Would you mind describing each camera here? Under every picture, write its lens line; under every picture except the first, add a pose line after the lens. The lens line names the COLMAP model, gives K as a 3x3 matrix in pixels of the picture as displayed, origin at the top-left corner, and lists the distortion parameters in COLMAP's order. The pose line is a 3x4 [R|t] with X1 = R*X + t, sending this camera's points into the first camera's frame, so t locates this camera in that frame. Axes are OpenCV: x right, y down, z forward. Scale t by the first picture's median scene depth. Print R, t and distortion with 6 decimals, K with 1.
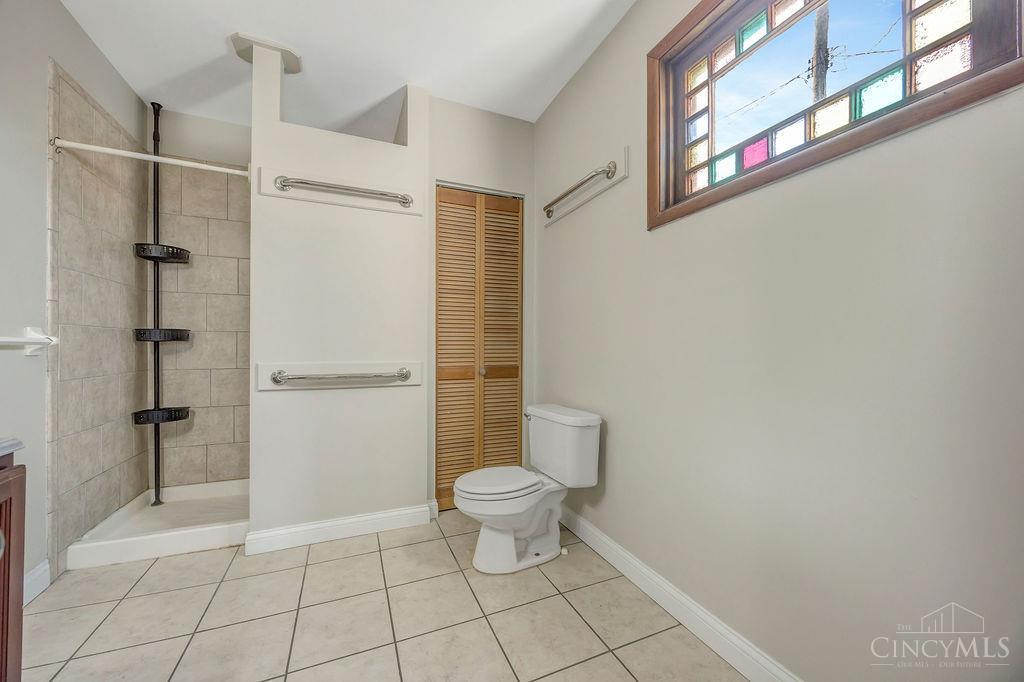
lens RADIAL K [[393.0, 0, 510.2], [0, 393.0, 347.5], [0, 0, 1]] dist [0.000880, -0.000574]
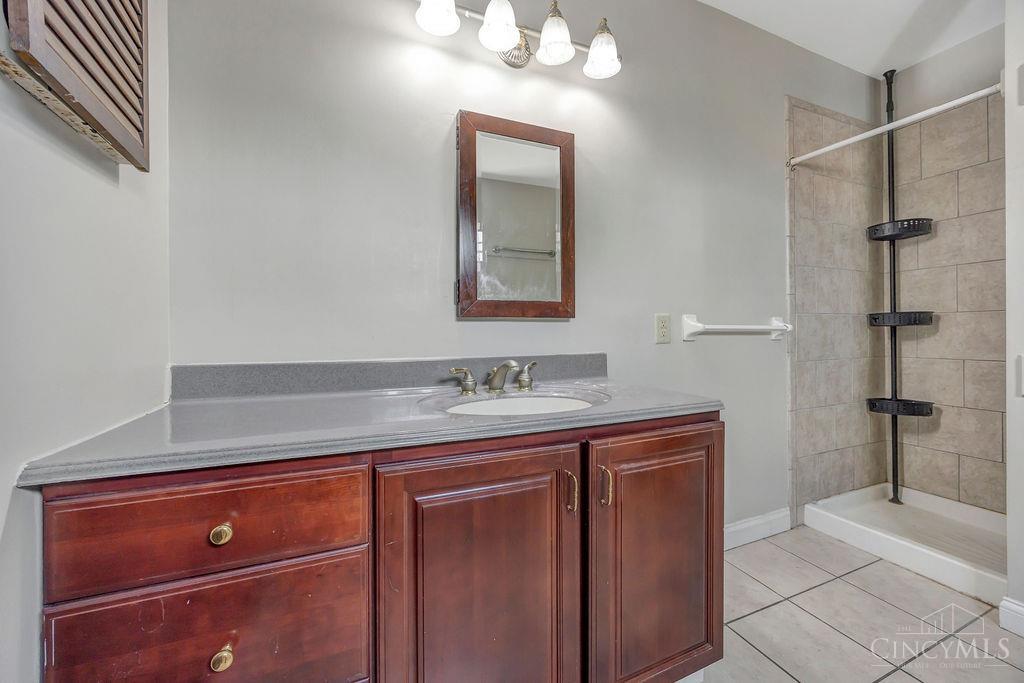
lens RADIAL K [[393.0, 0, 509.8], [0, 393.0, 333.9], [0, 0, 1]] dist [0.000880, -0.000574]
pose [[-0.000918, -0.005505, -0.999984, 0.035689], [0.006726, 0.999962, -0.005511, 0.002198], [0.999977, -0.006731, -0.000881, 0.112662]]
